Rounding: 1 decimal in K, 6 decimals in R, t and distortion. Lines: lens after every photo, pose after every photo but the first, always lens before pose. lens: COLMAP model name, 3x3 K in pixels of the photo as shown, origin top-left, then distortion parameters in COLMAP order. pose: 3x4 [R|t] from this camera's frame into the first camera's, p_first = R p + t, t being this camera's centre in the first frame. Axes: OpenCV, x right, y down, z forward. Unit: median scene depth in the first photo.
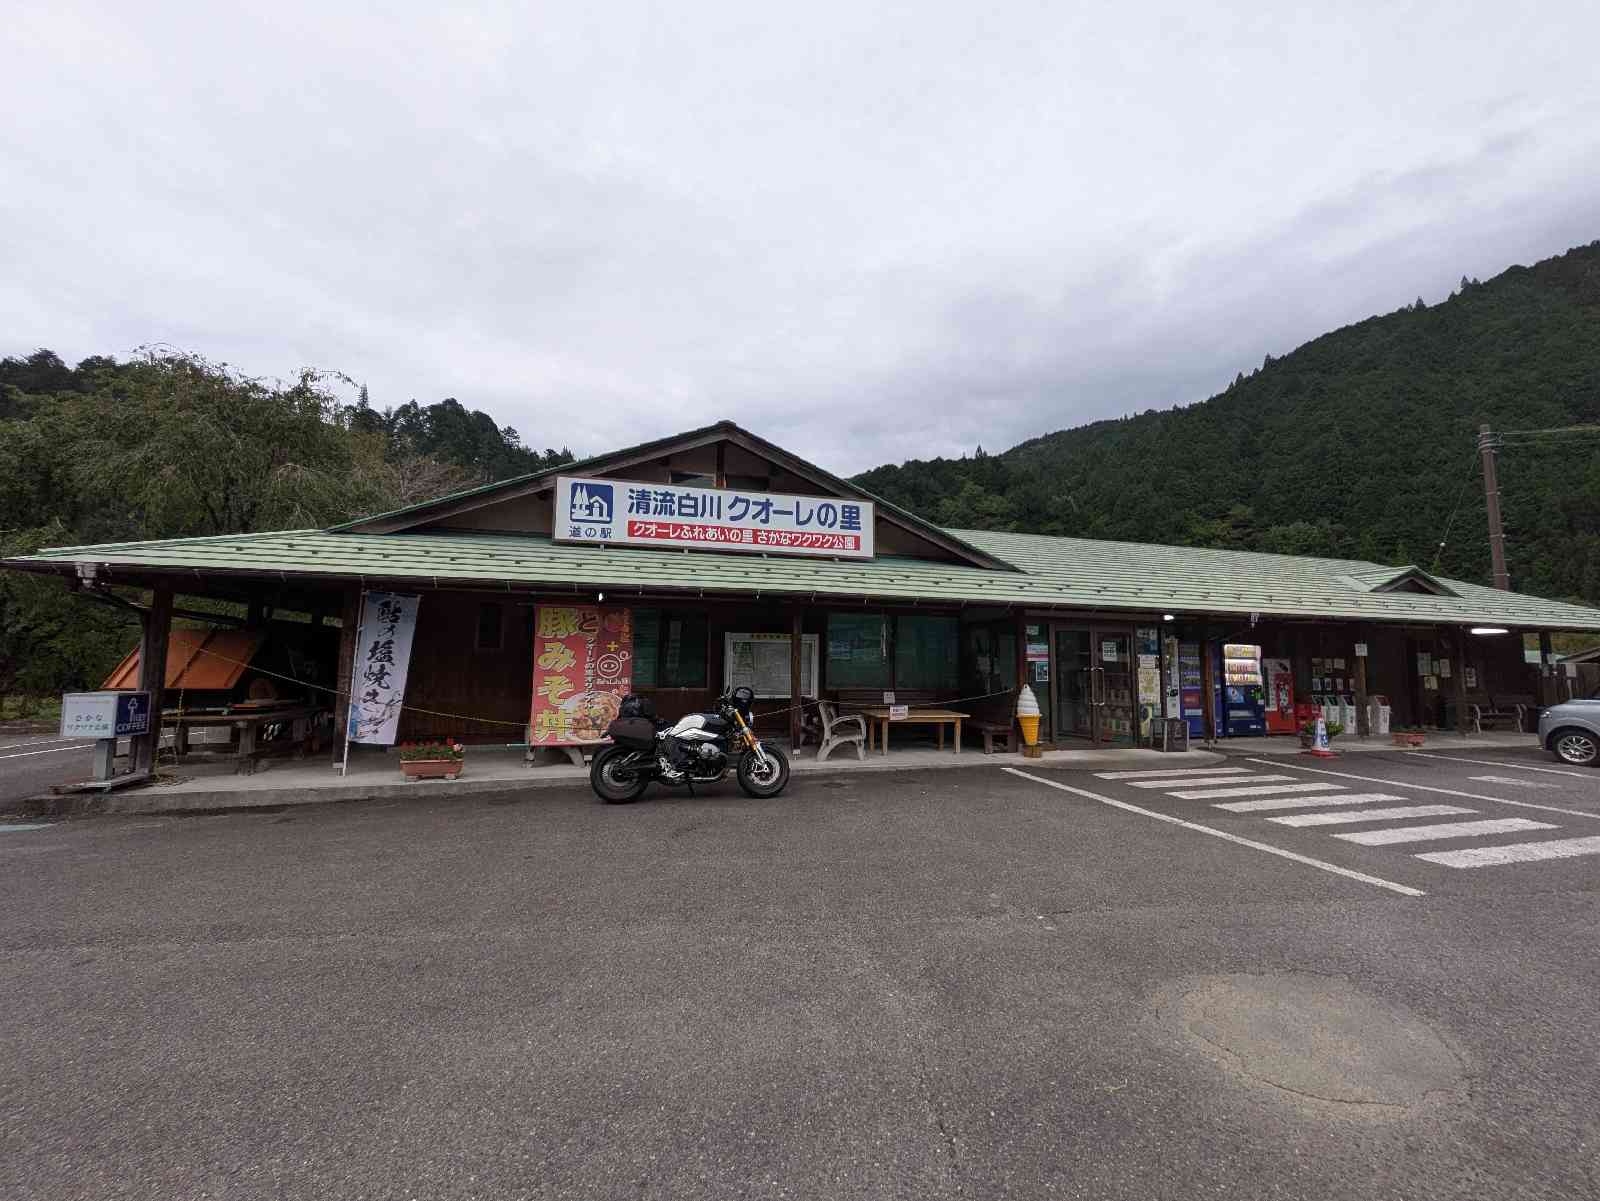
lens RADIAL K [[626.2, 0, 816.8], [0, 626.2, 600.3], [0, 0, 1]] dist [0.000280, -0.000065]
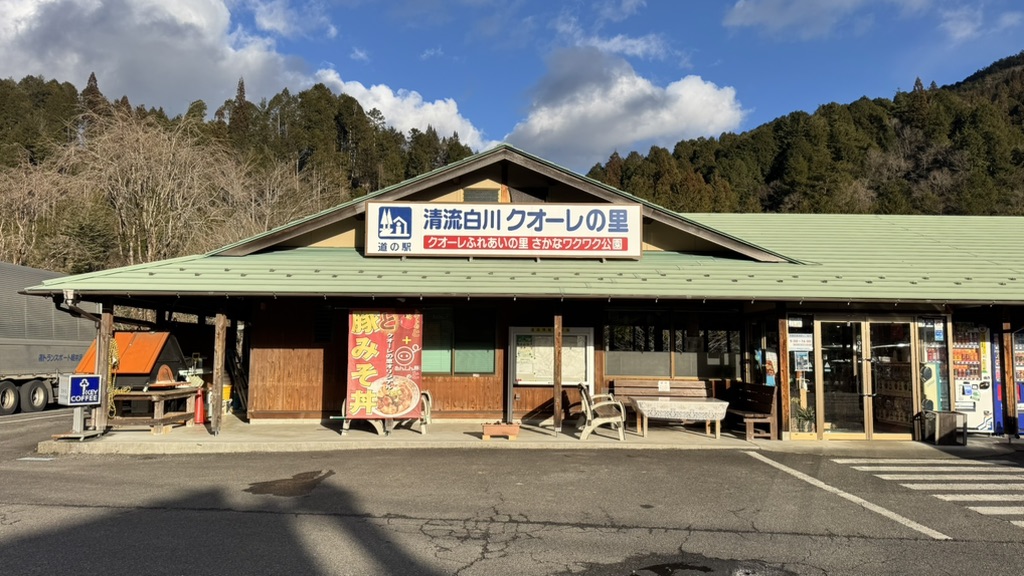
lens RADIAL K [[713.5, 0, 516.8], [0, 713.5, 285.0], [0, 0, 1]] dist [0.069307, -0.000856]
pose [[0.963627, -0.025326, -0.266048, 0.226492], [0.026530, 0.999648, 0.000932, -0.027672], [0.265931, -0.007956, 0.963959, -0.269235]]
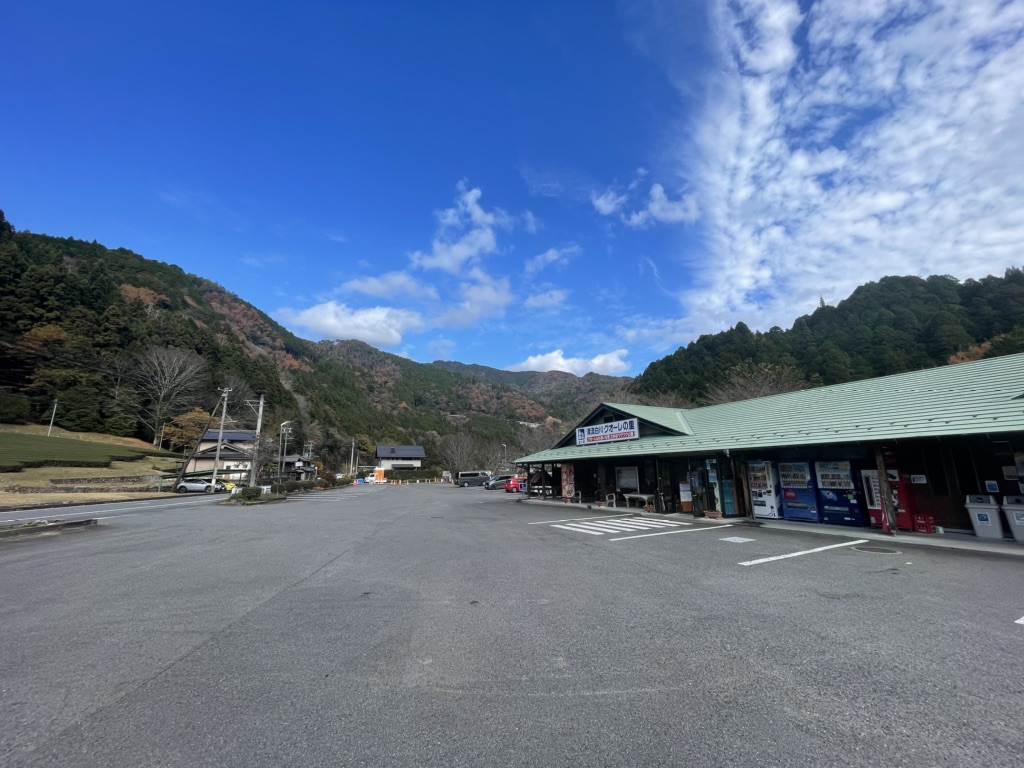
lens RADIAL K [[400.8, 0, 522.8], [0, 400.8, 383.9], [0, 0, 1]] dist [0.000280, -0.000065]
pose [[0.216347, -0.222364, -0.950657, 1.859398], [0.122538, 0.972202, -0.199517, -0.009614], [0.968596, -0.073326, 0.237581, 0.092984]]
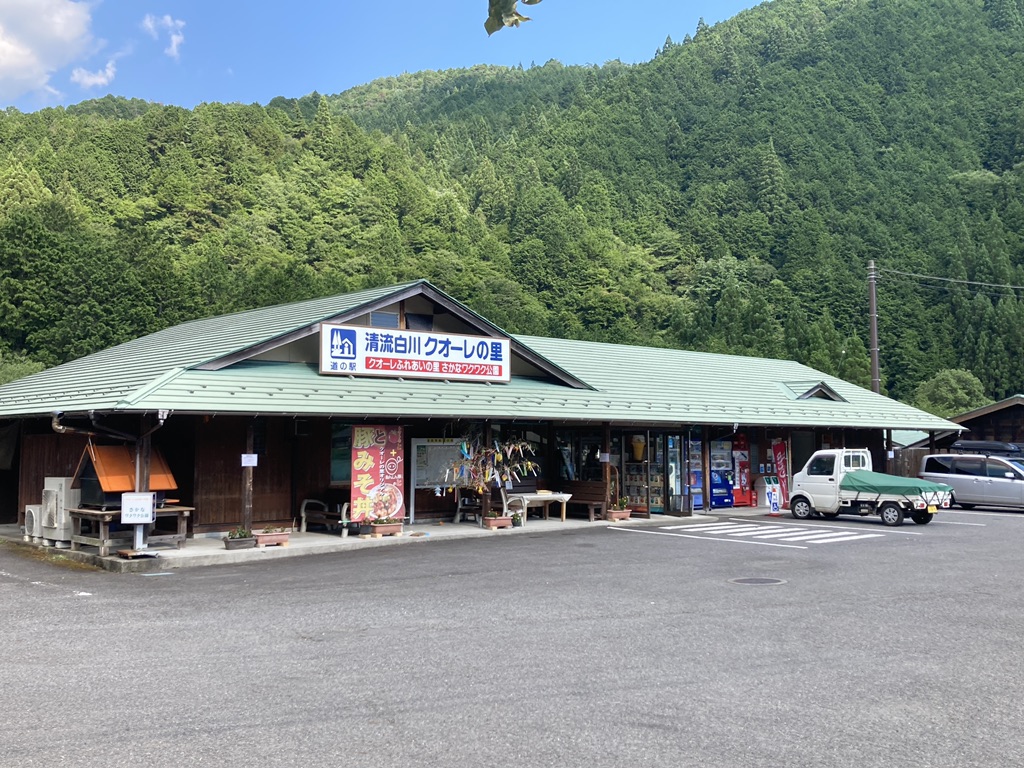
lens RADIAL K [[1097.6, 0, 513.0], [0, 1097.6, 316.1], [0, 0, 1]] dist [0.055453, -0.000926]
pose [[0.890751, 0.042025, 0.452545, -1.048332], [-0.036450, 0.999114, -0.021038, -0.170010], [-0.453028, 0.002245, 0.891493, -1.192619]]
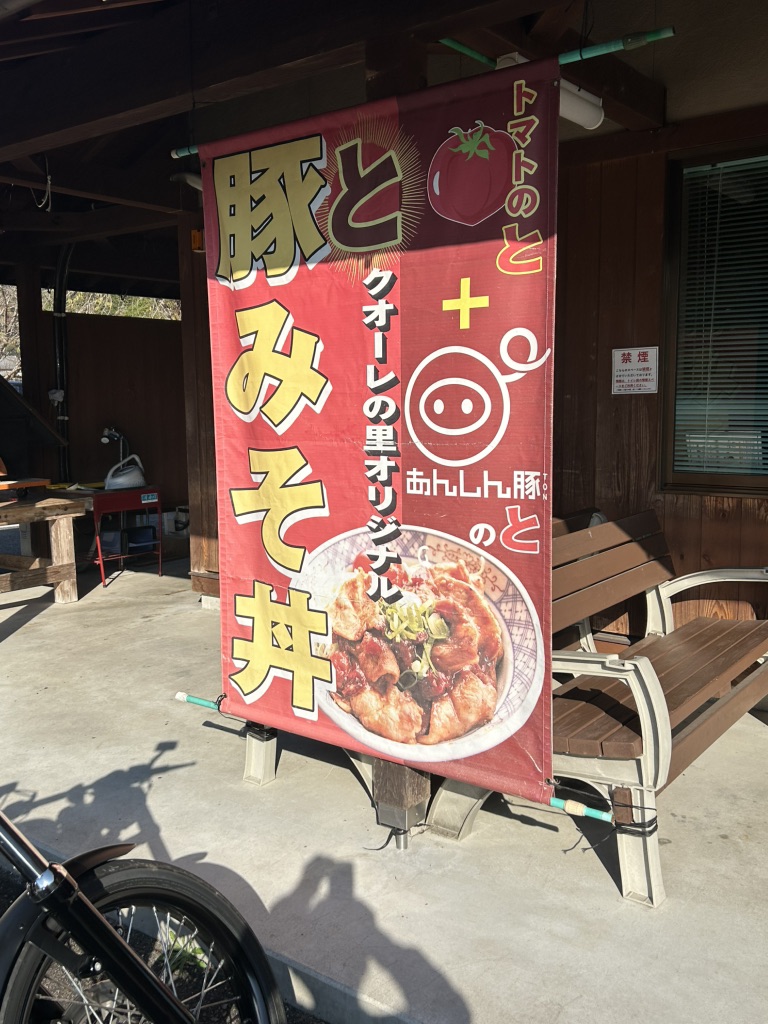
lens RADIAL K [[933.9, 0, 384.0], [0, 933.9, 512.0], [0, 0, 1]] dist [0.007580, -0.001665]
pose [[0.593450, 0.093934, -0.799371, -0.087062], [0.103837, 0.975932, 0.191770, 0.065023], [0.798145, -0.196810, 0.569413, 0.670672]]
